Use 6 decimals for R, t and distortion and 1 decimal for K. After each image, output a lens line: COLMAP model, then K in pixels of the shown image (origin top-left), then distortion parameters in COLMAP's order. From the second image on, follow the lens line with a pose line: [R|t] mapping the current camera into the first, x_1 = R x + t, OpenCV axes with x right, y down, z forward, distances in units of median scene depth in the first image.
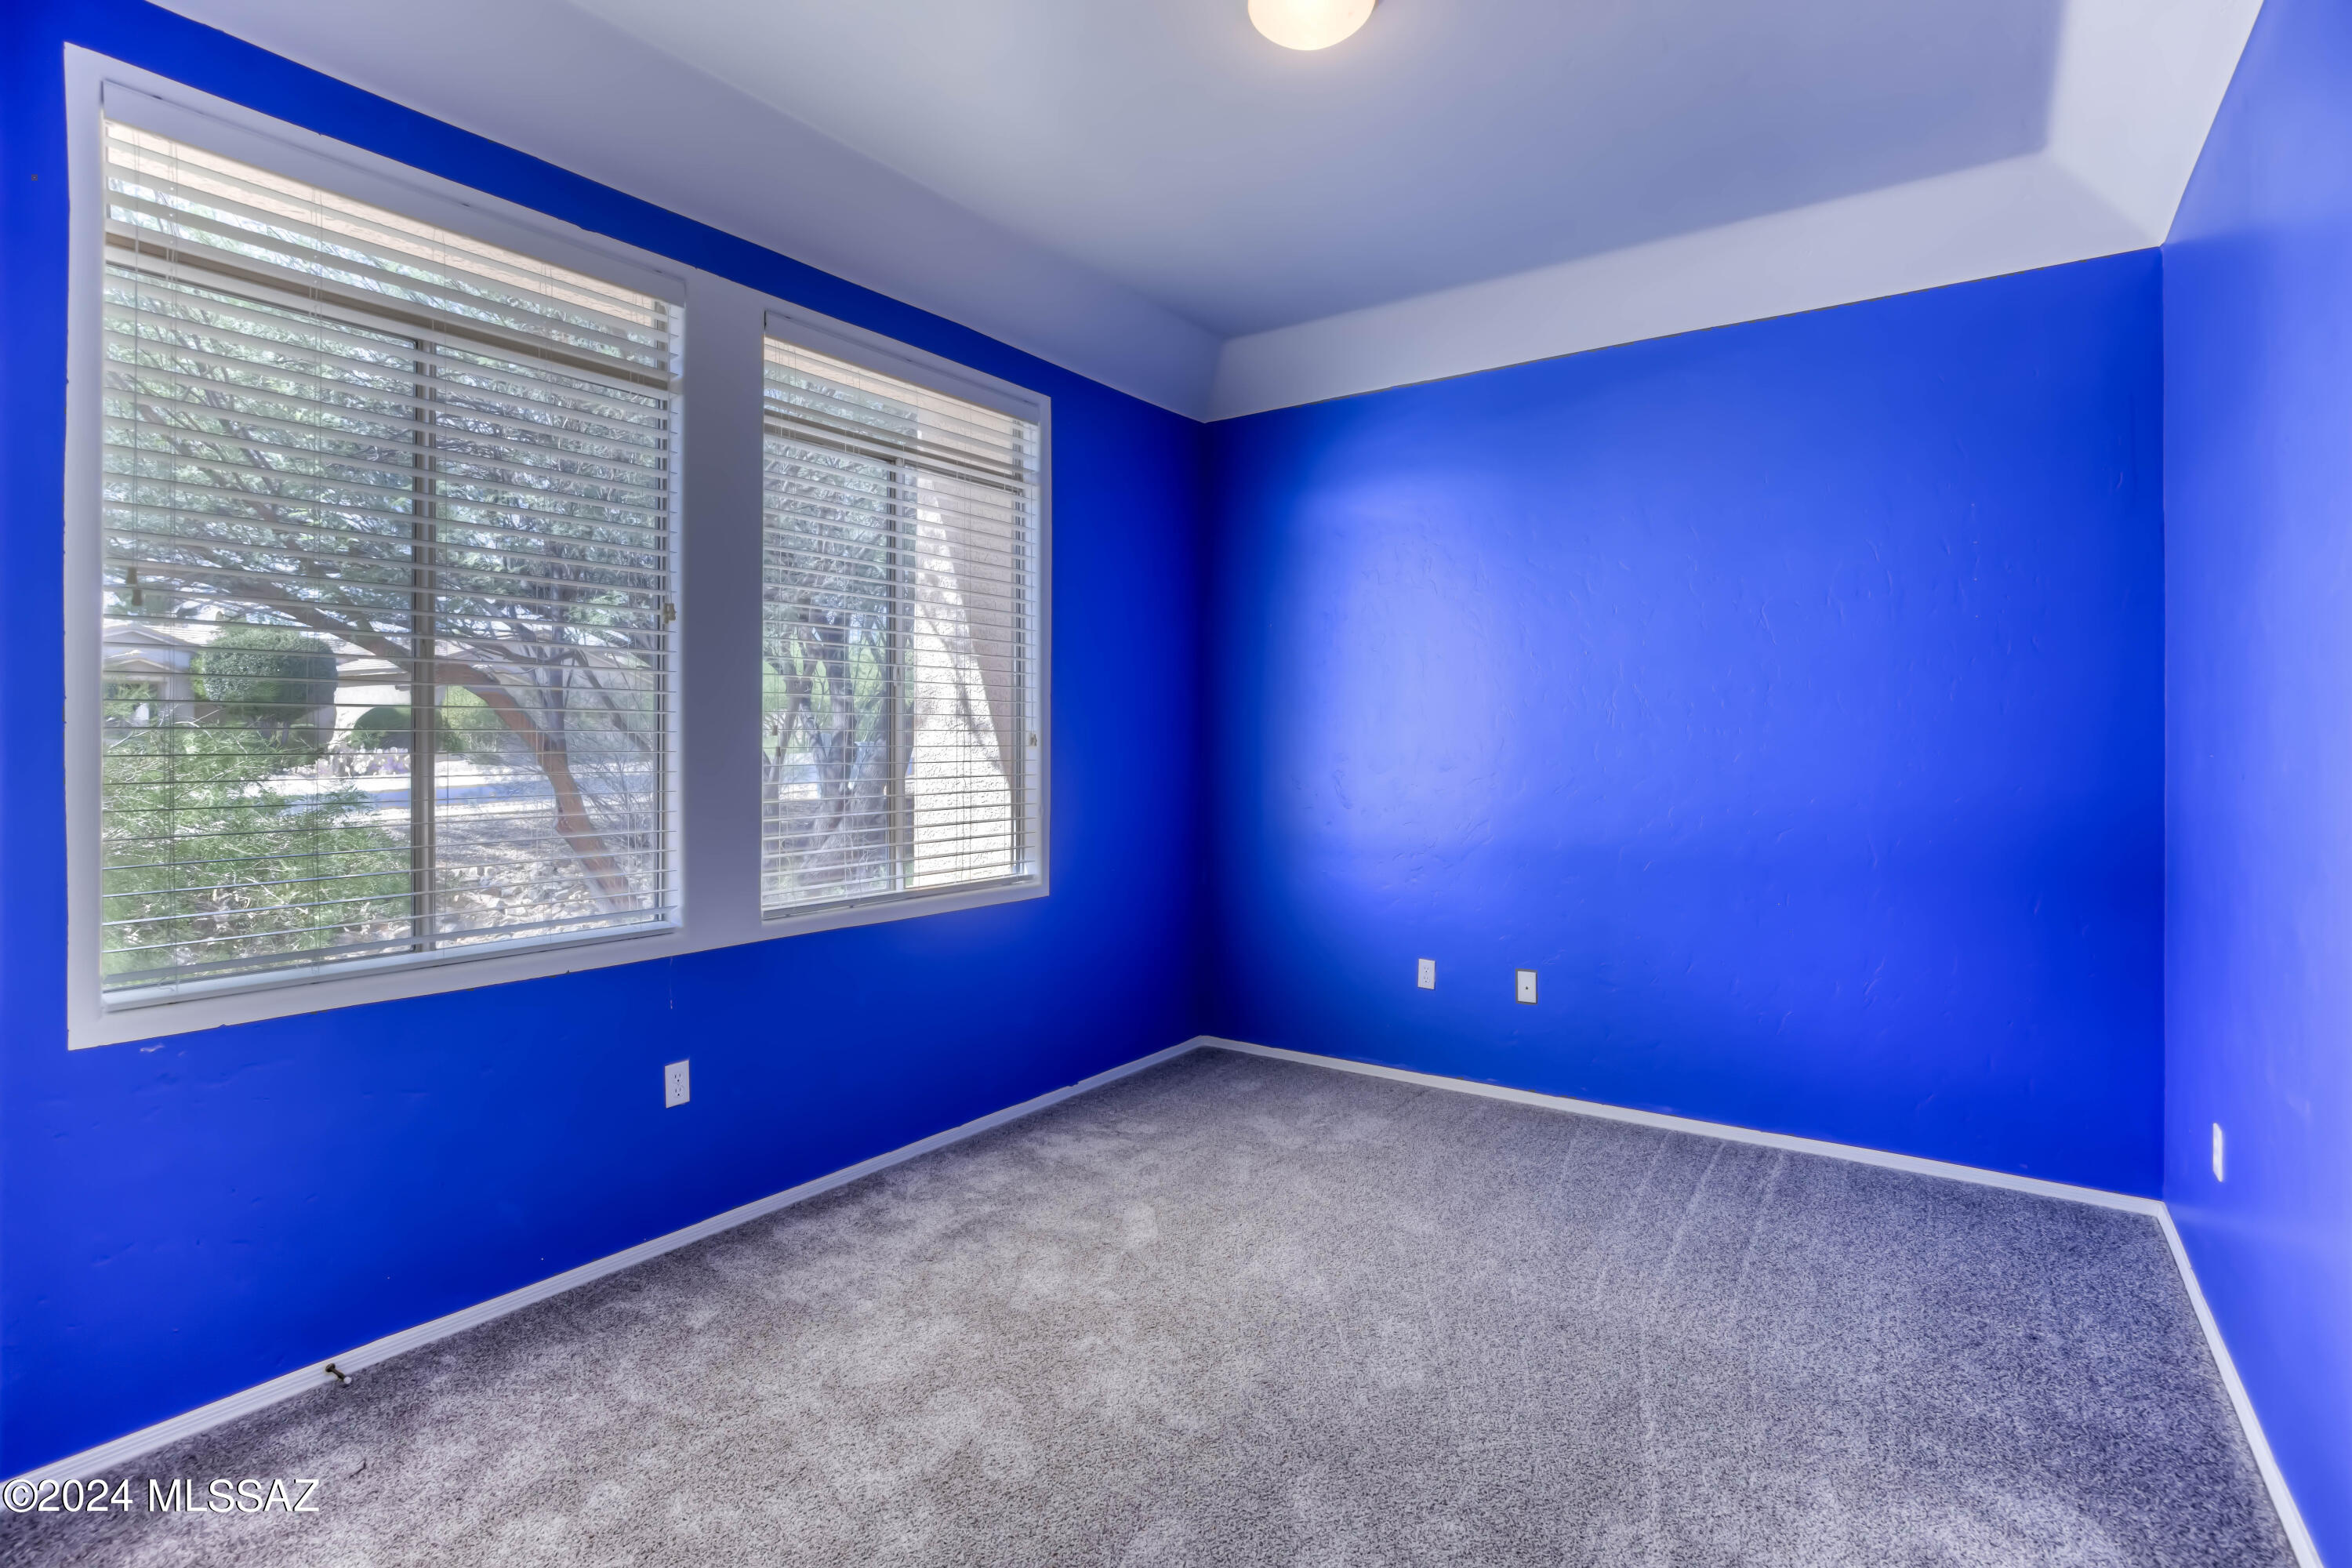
lens RADIAL K [[1146.6, 0, 1178.0], [0, 1146.6, 766.9], [0, 0, 1]] dist [-0.008069, 0.002438]
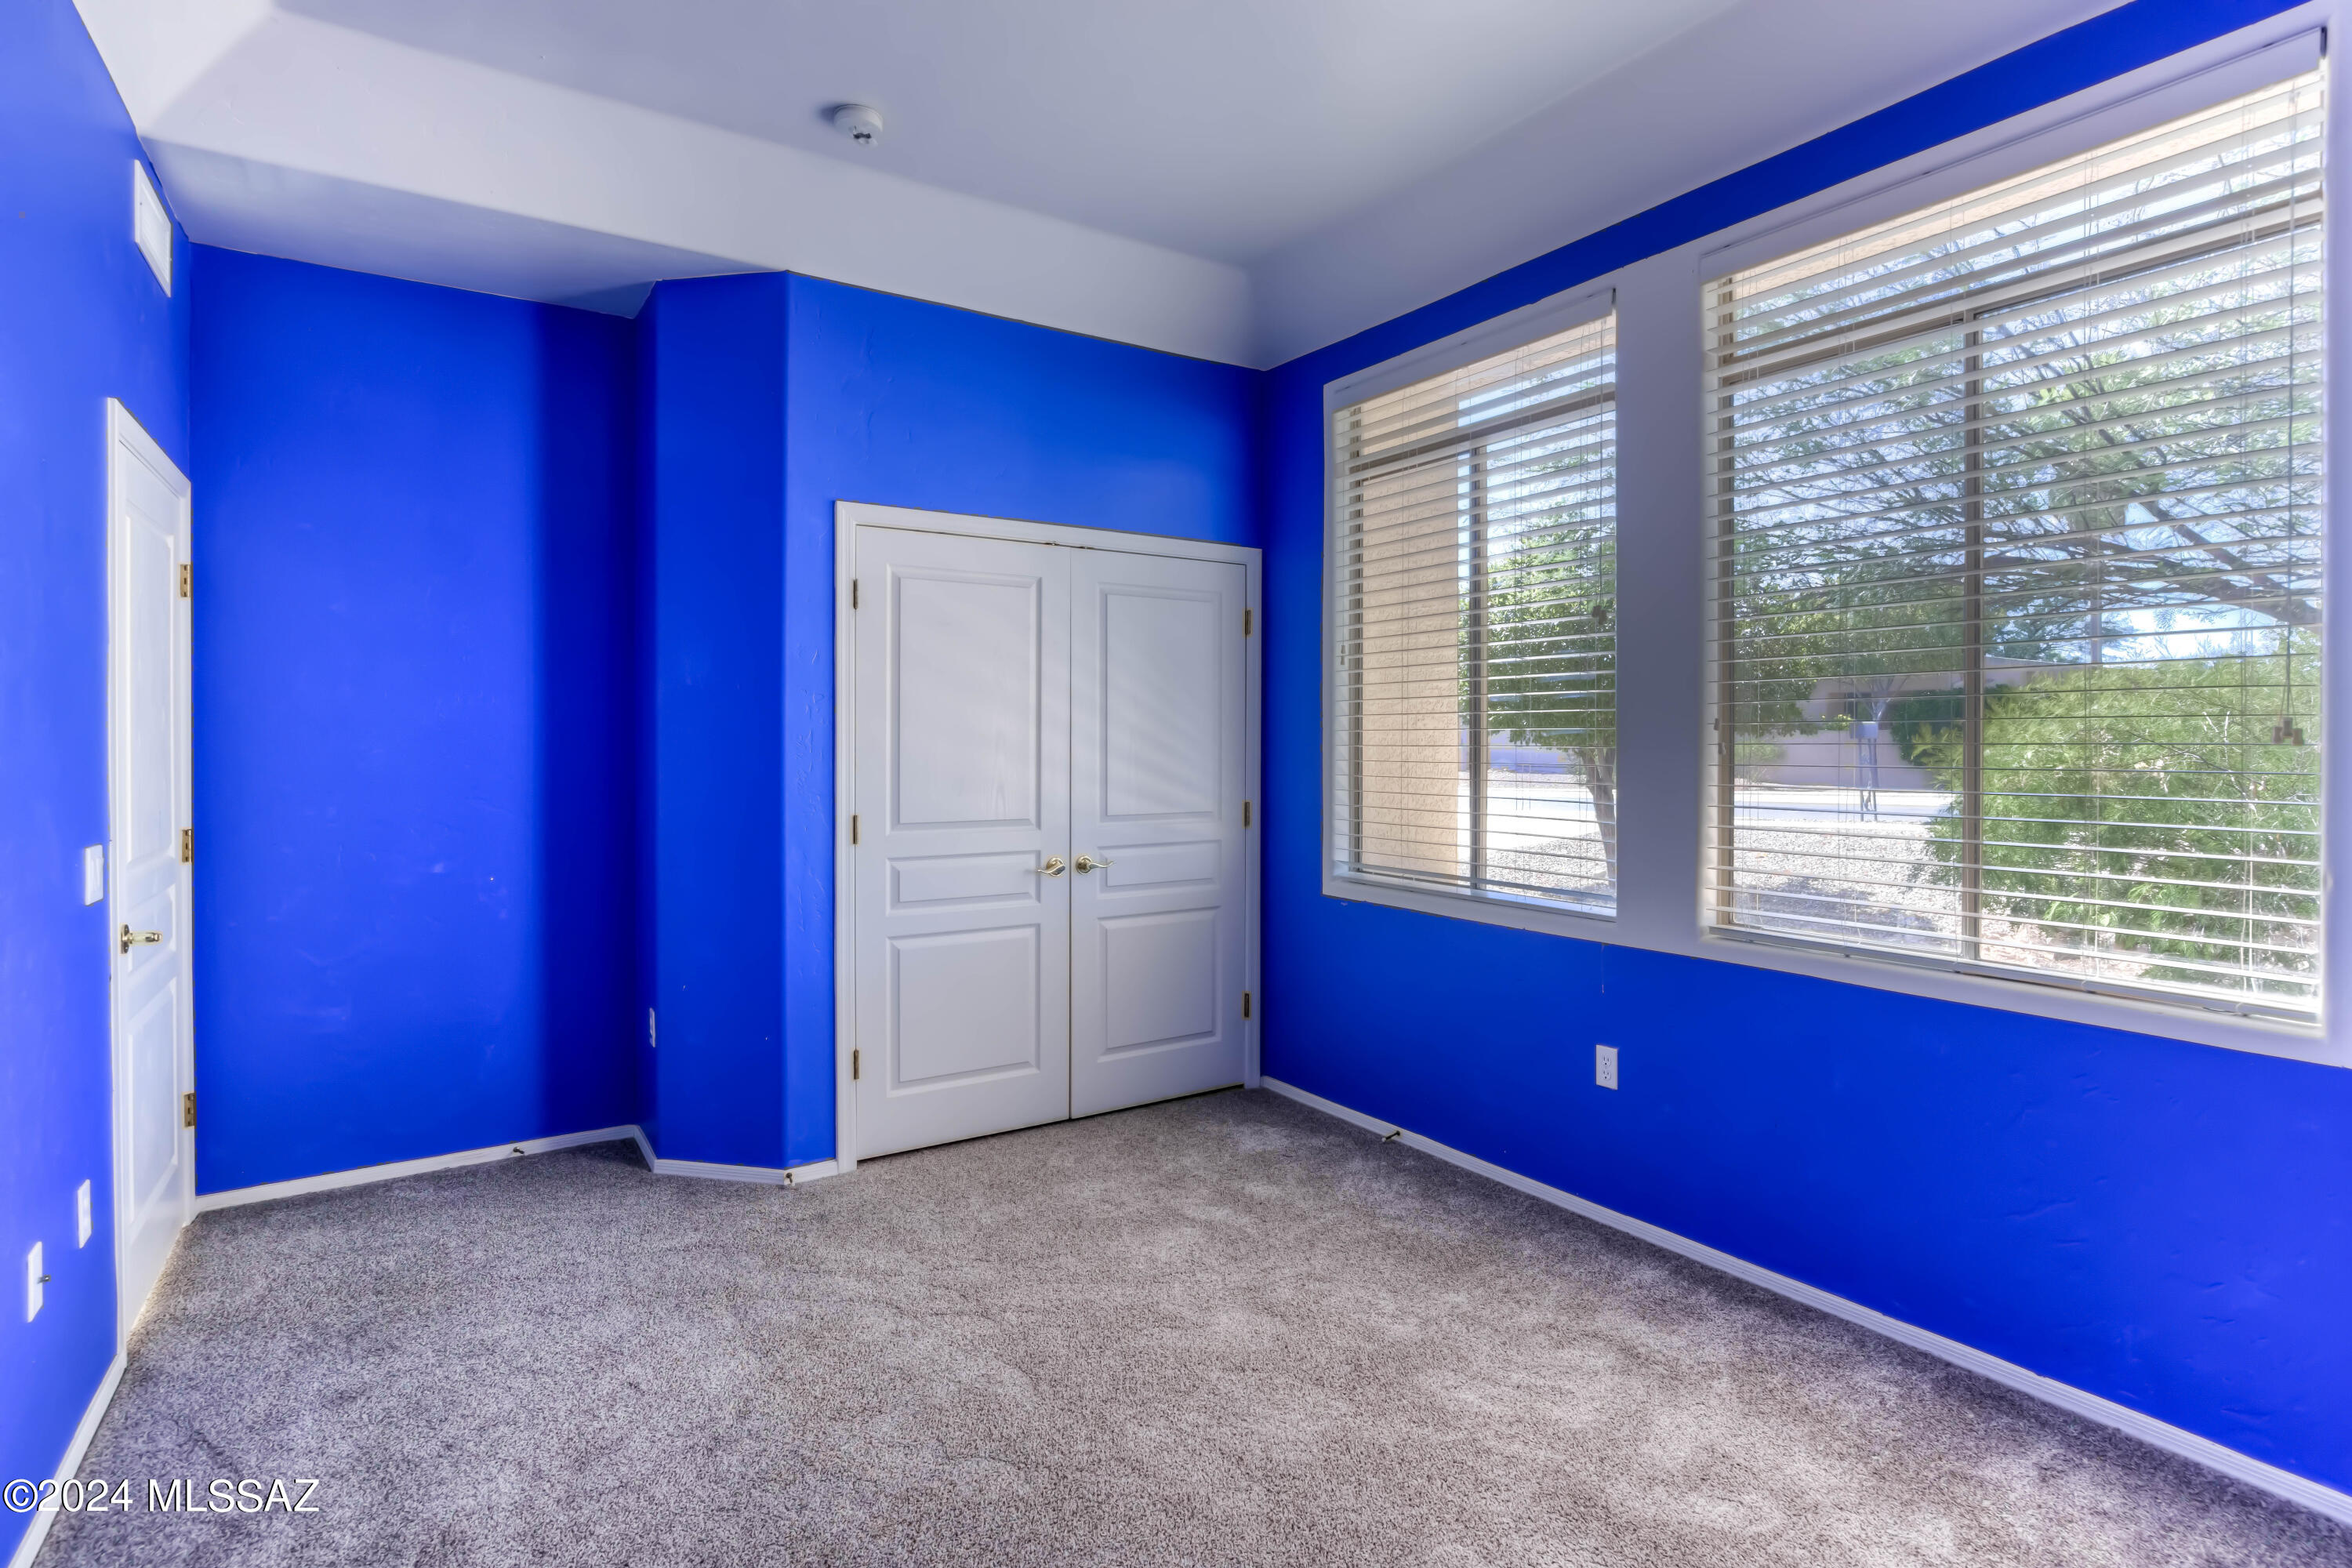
lens RADIAL K [[1146.6, 0, 1142.8], [0, 1146.6, 743.3], [0, 0, 1]] dist [-0.008069, 0.002438]
pose [[-0.365460, 0.015460, -0.930699, 0.675012], [-0.007635, 0.999779, 0.019606, -0.033831], [0.930796, 0.014271, -0.365261, 0.976504]]
